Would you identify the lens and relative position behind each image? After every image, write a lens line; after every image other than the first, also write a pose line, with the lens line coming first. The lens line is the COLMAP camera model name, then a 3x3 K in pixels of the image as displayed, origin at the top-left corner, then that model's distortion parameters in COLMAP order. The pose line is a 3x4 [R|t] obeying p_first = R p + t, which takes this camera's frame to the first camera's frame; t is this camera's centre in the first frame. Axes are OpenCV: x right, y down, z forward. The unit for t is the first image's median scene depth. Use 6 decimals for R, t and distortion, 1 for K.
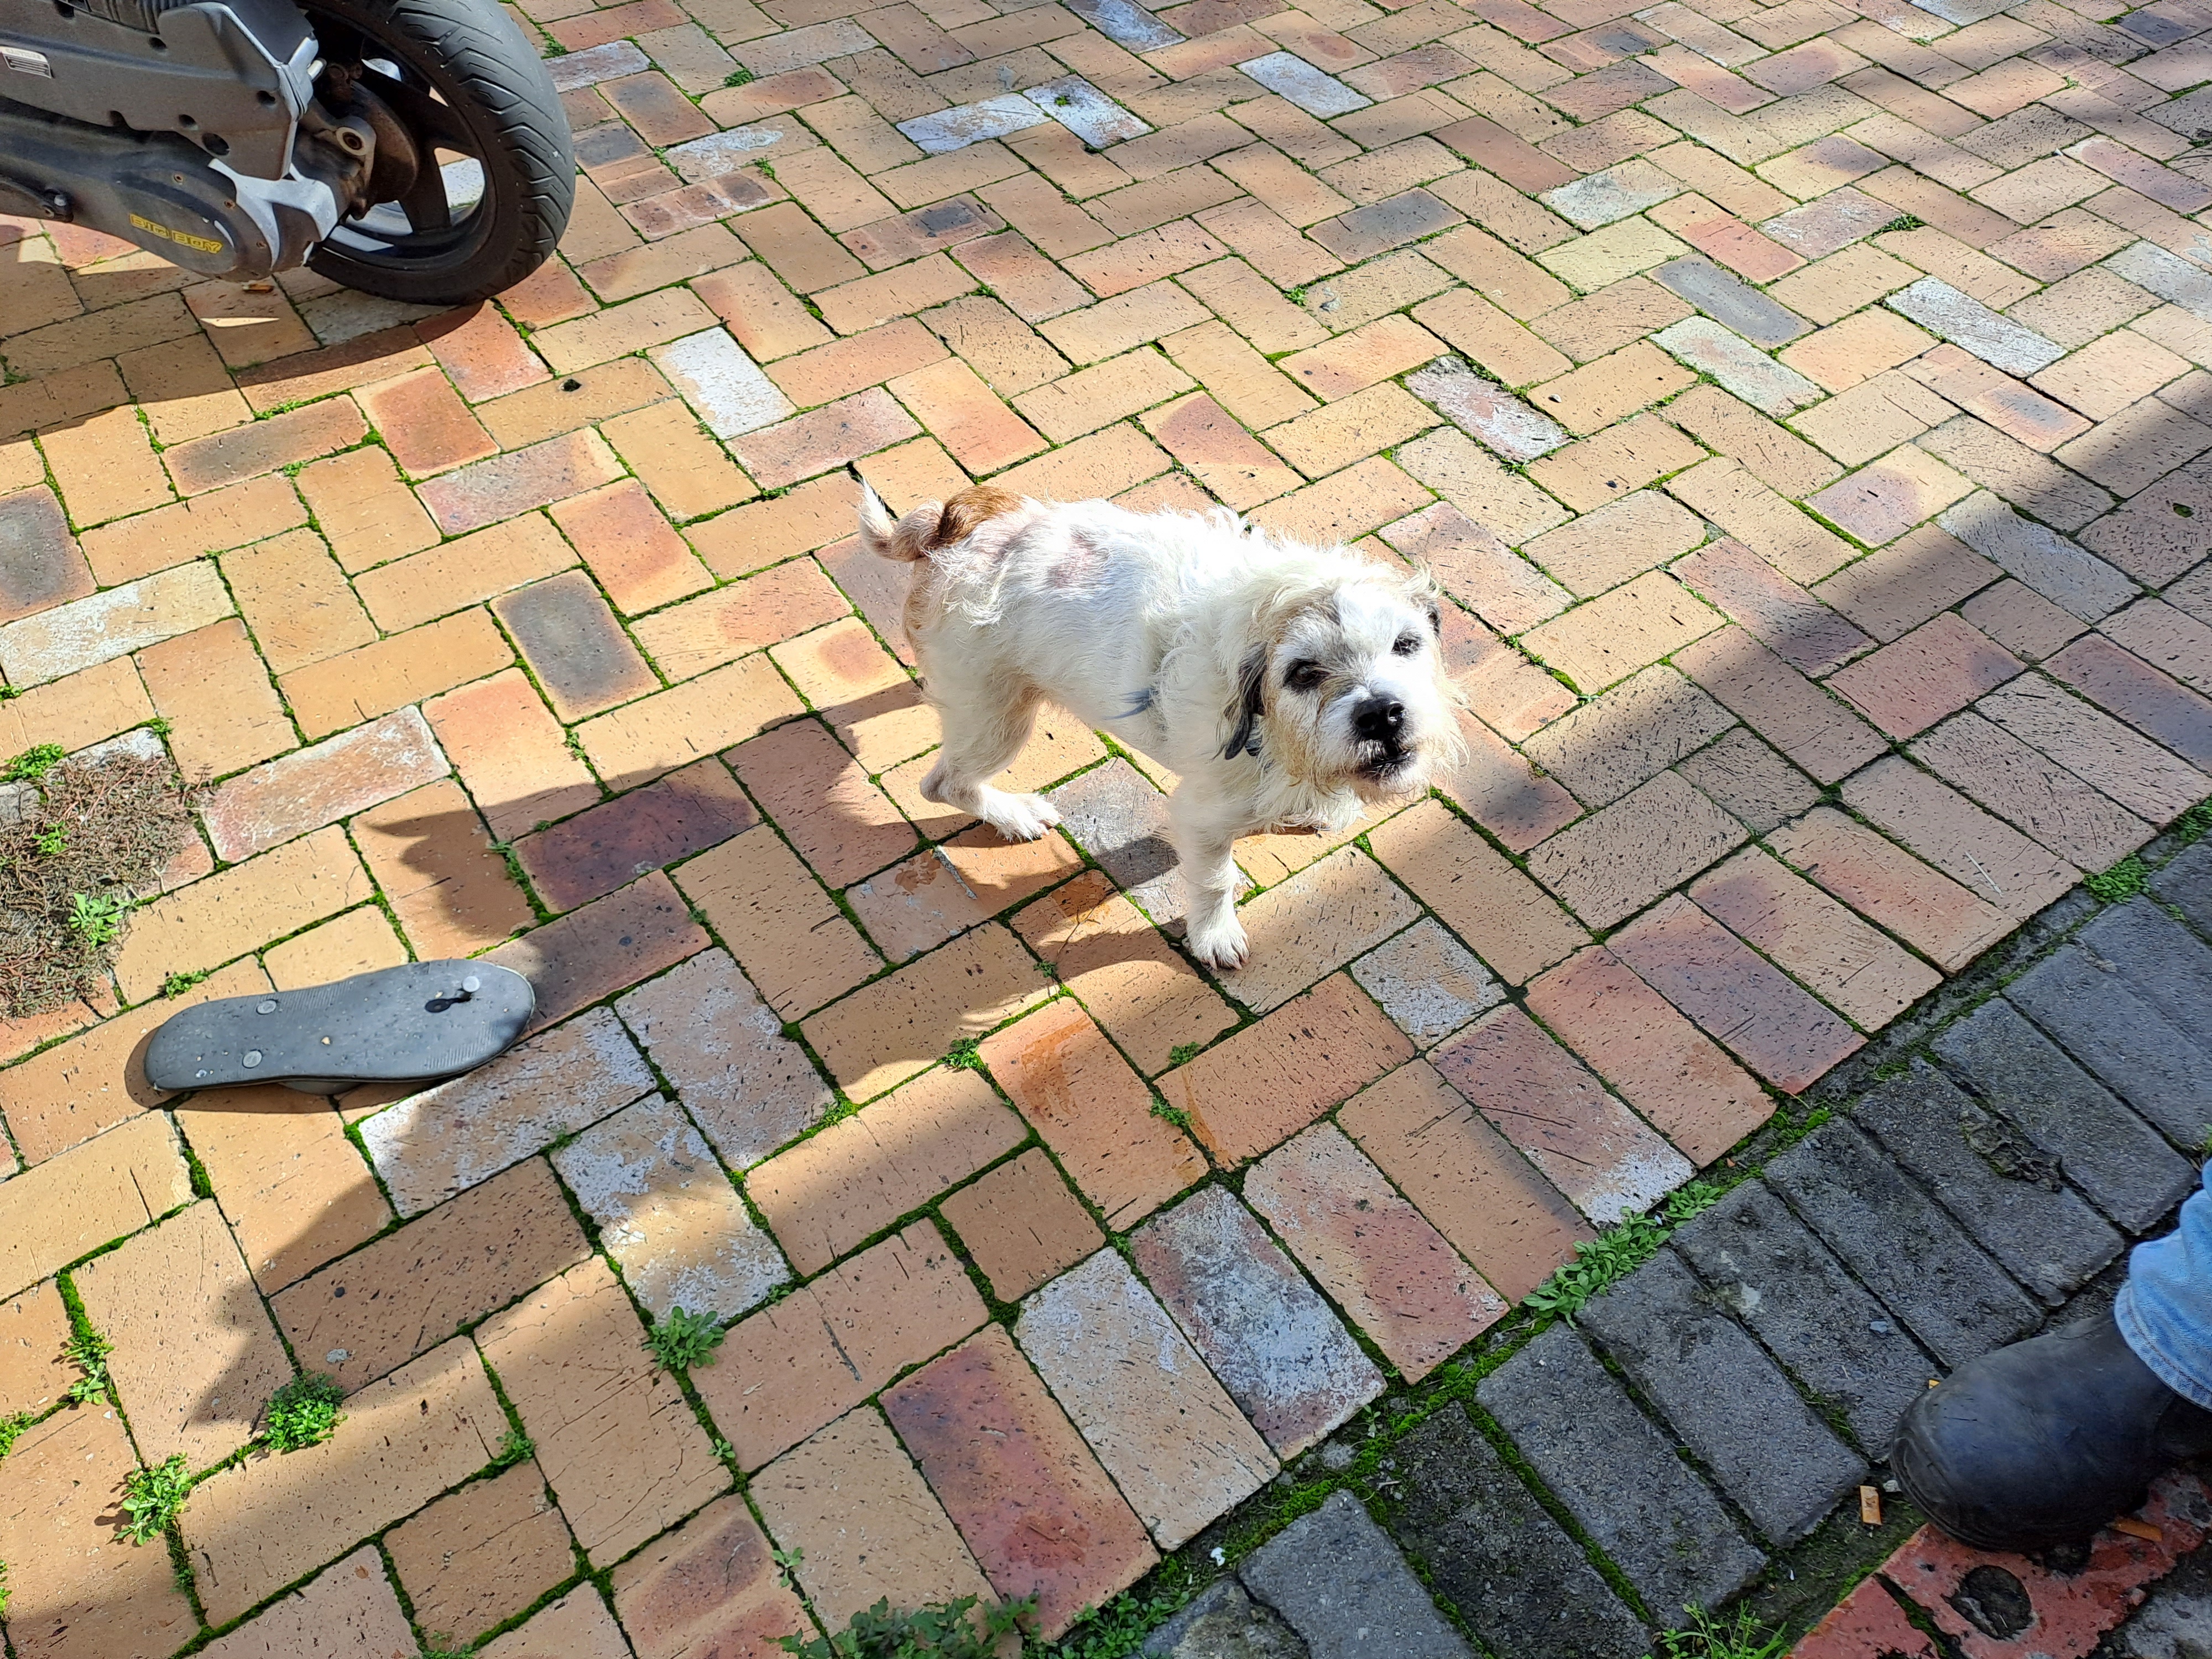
lens RADIAL K [[1651.5, 0, 1095.0], [0, 1651.5, 837.5], [0, 0, 1]] dist [0.050510, -0.061246]
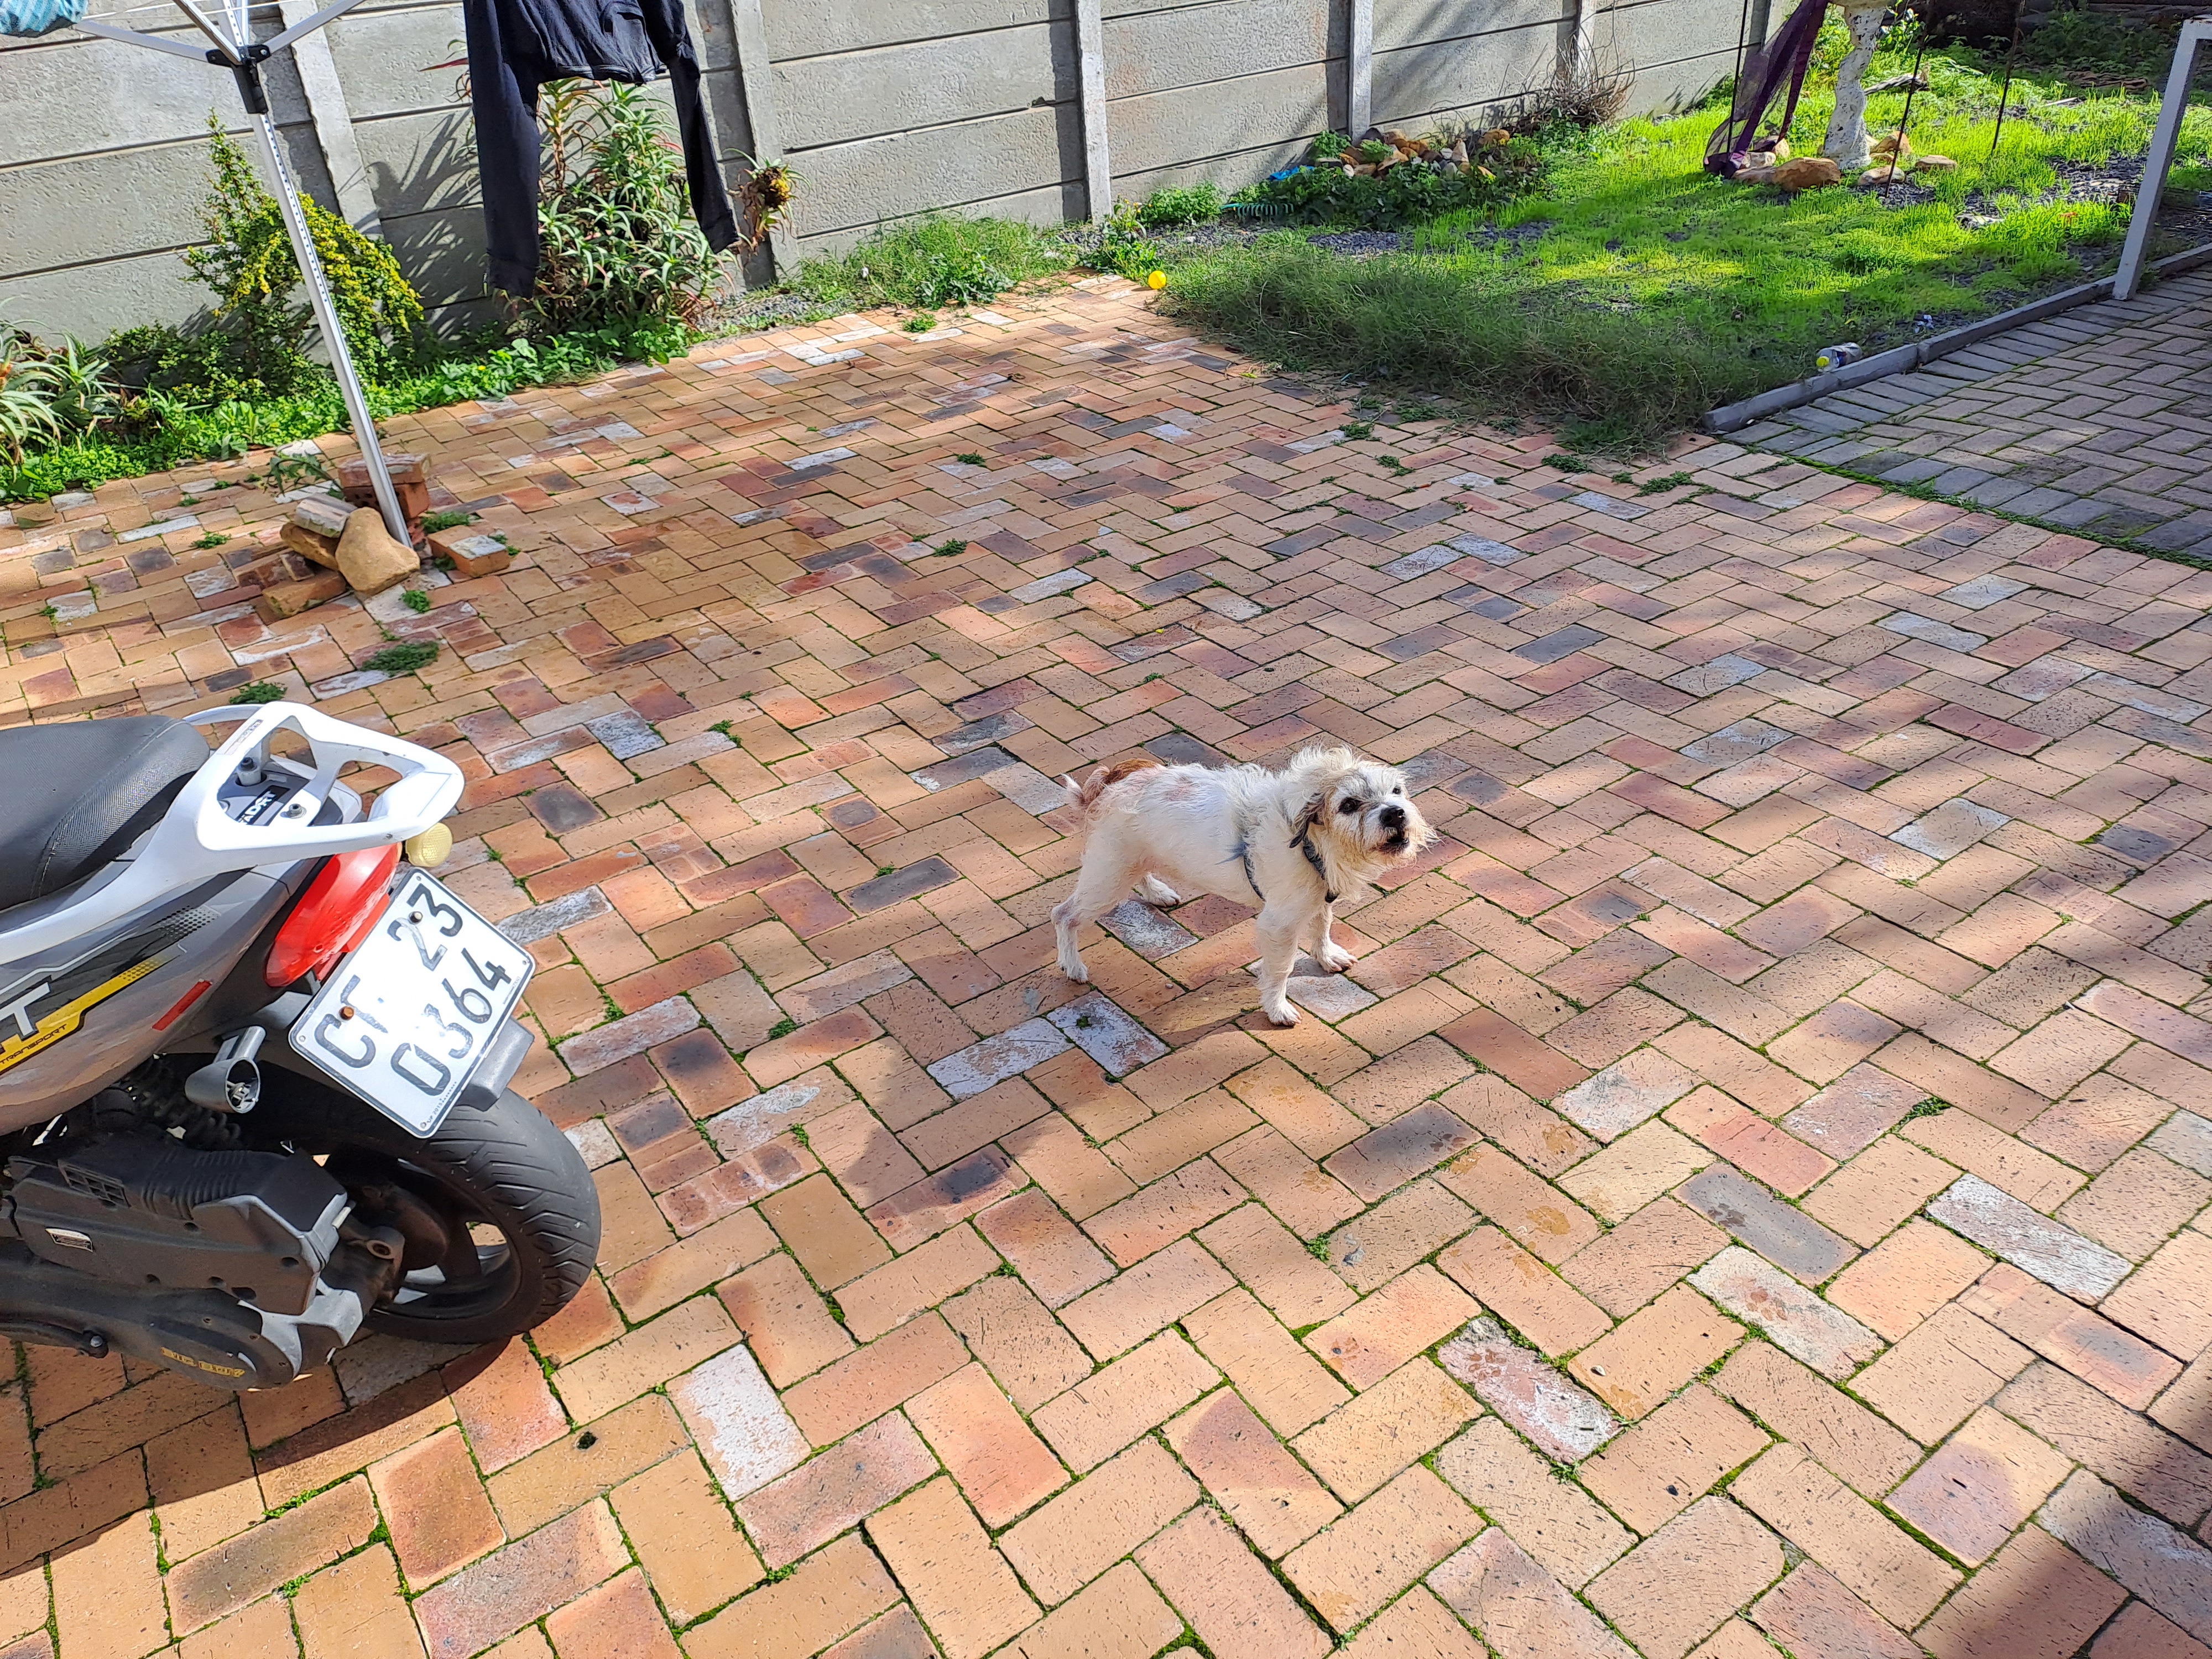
lens RADIAL K [[1651.5, 0, 1095.0], [0, 1651.5, 837.5], [0, 0, 1]] dist [0.050510, -0.061246]
pose [[0.994840, -0.088949, -0.048810, 0.061123], [0.065445, 0.930182, -0.361219, -0.215456], [0.077532, 0.356160, 0.931203, -0.021628]]
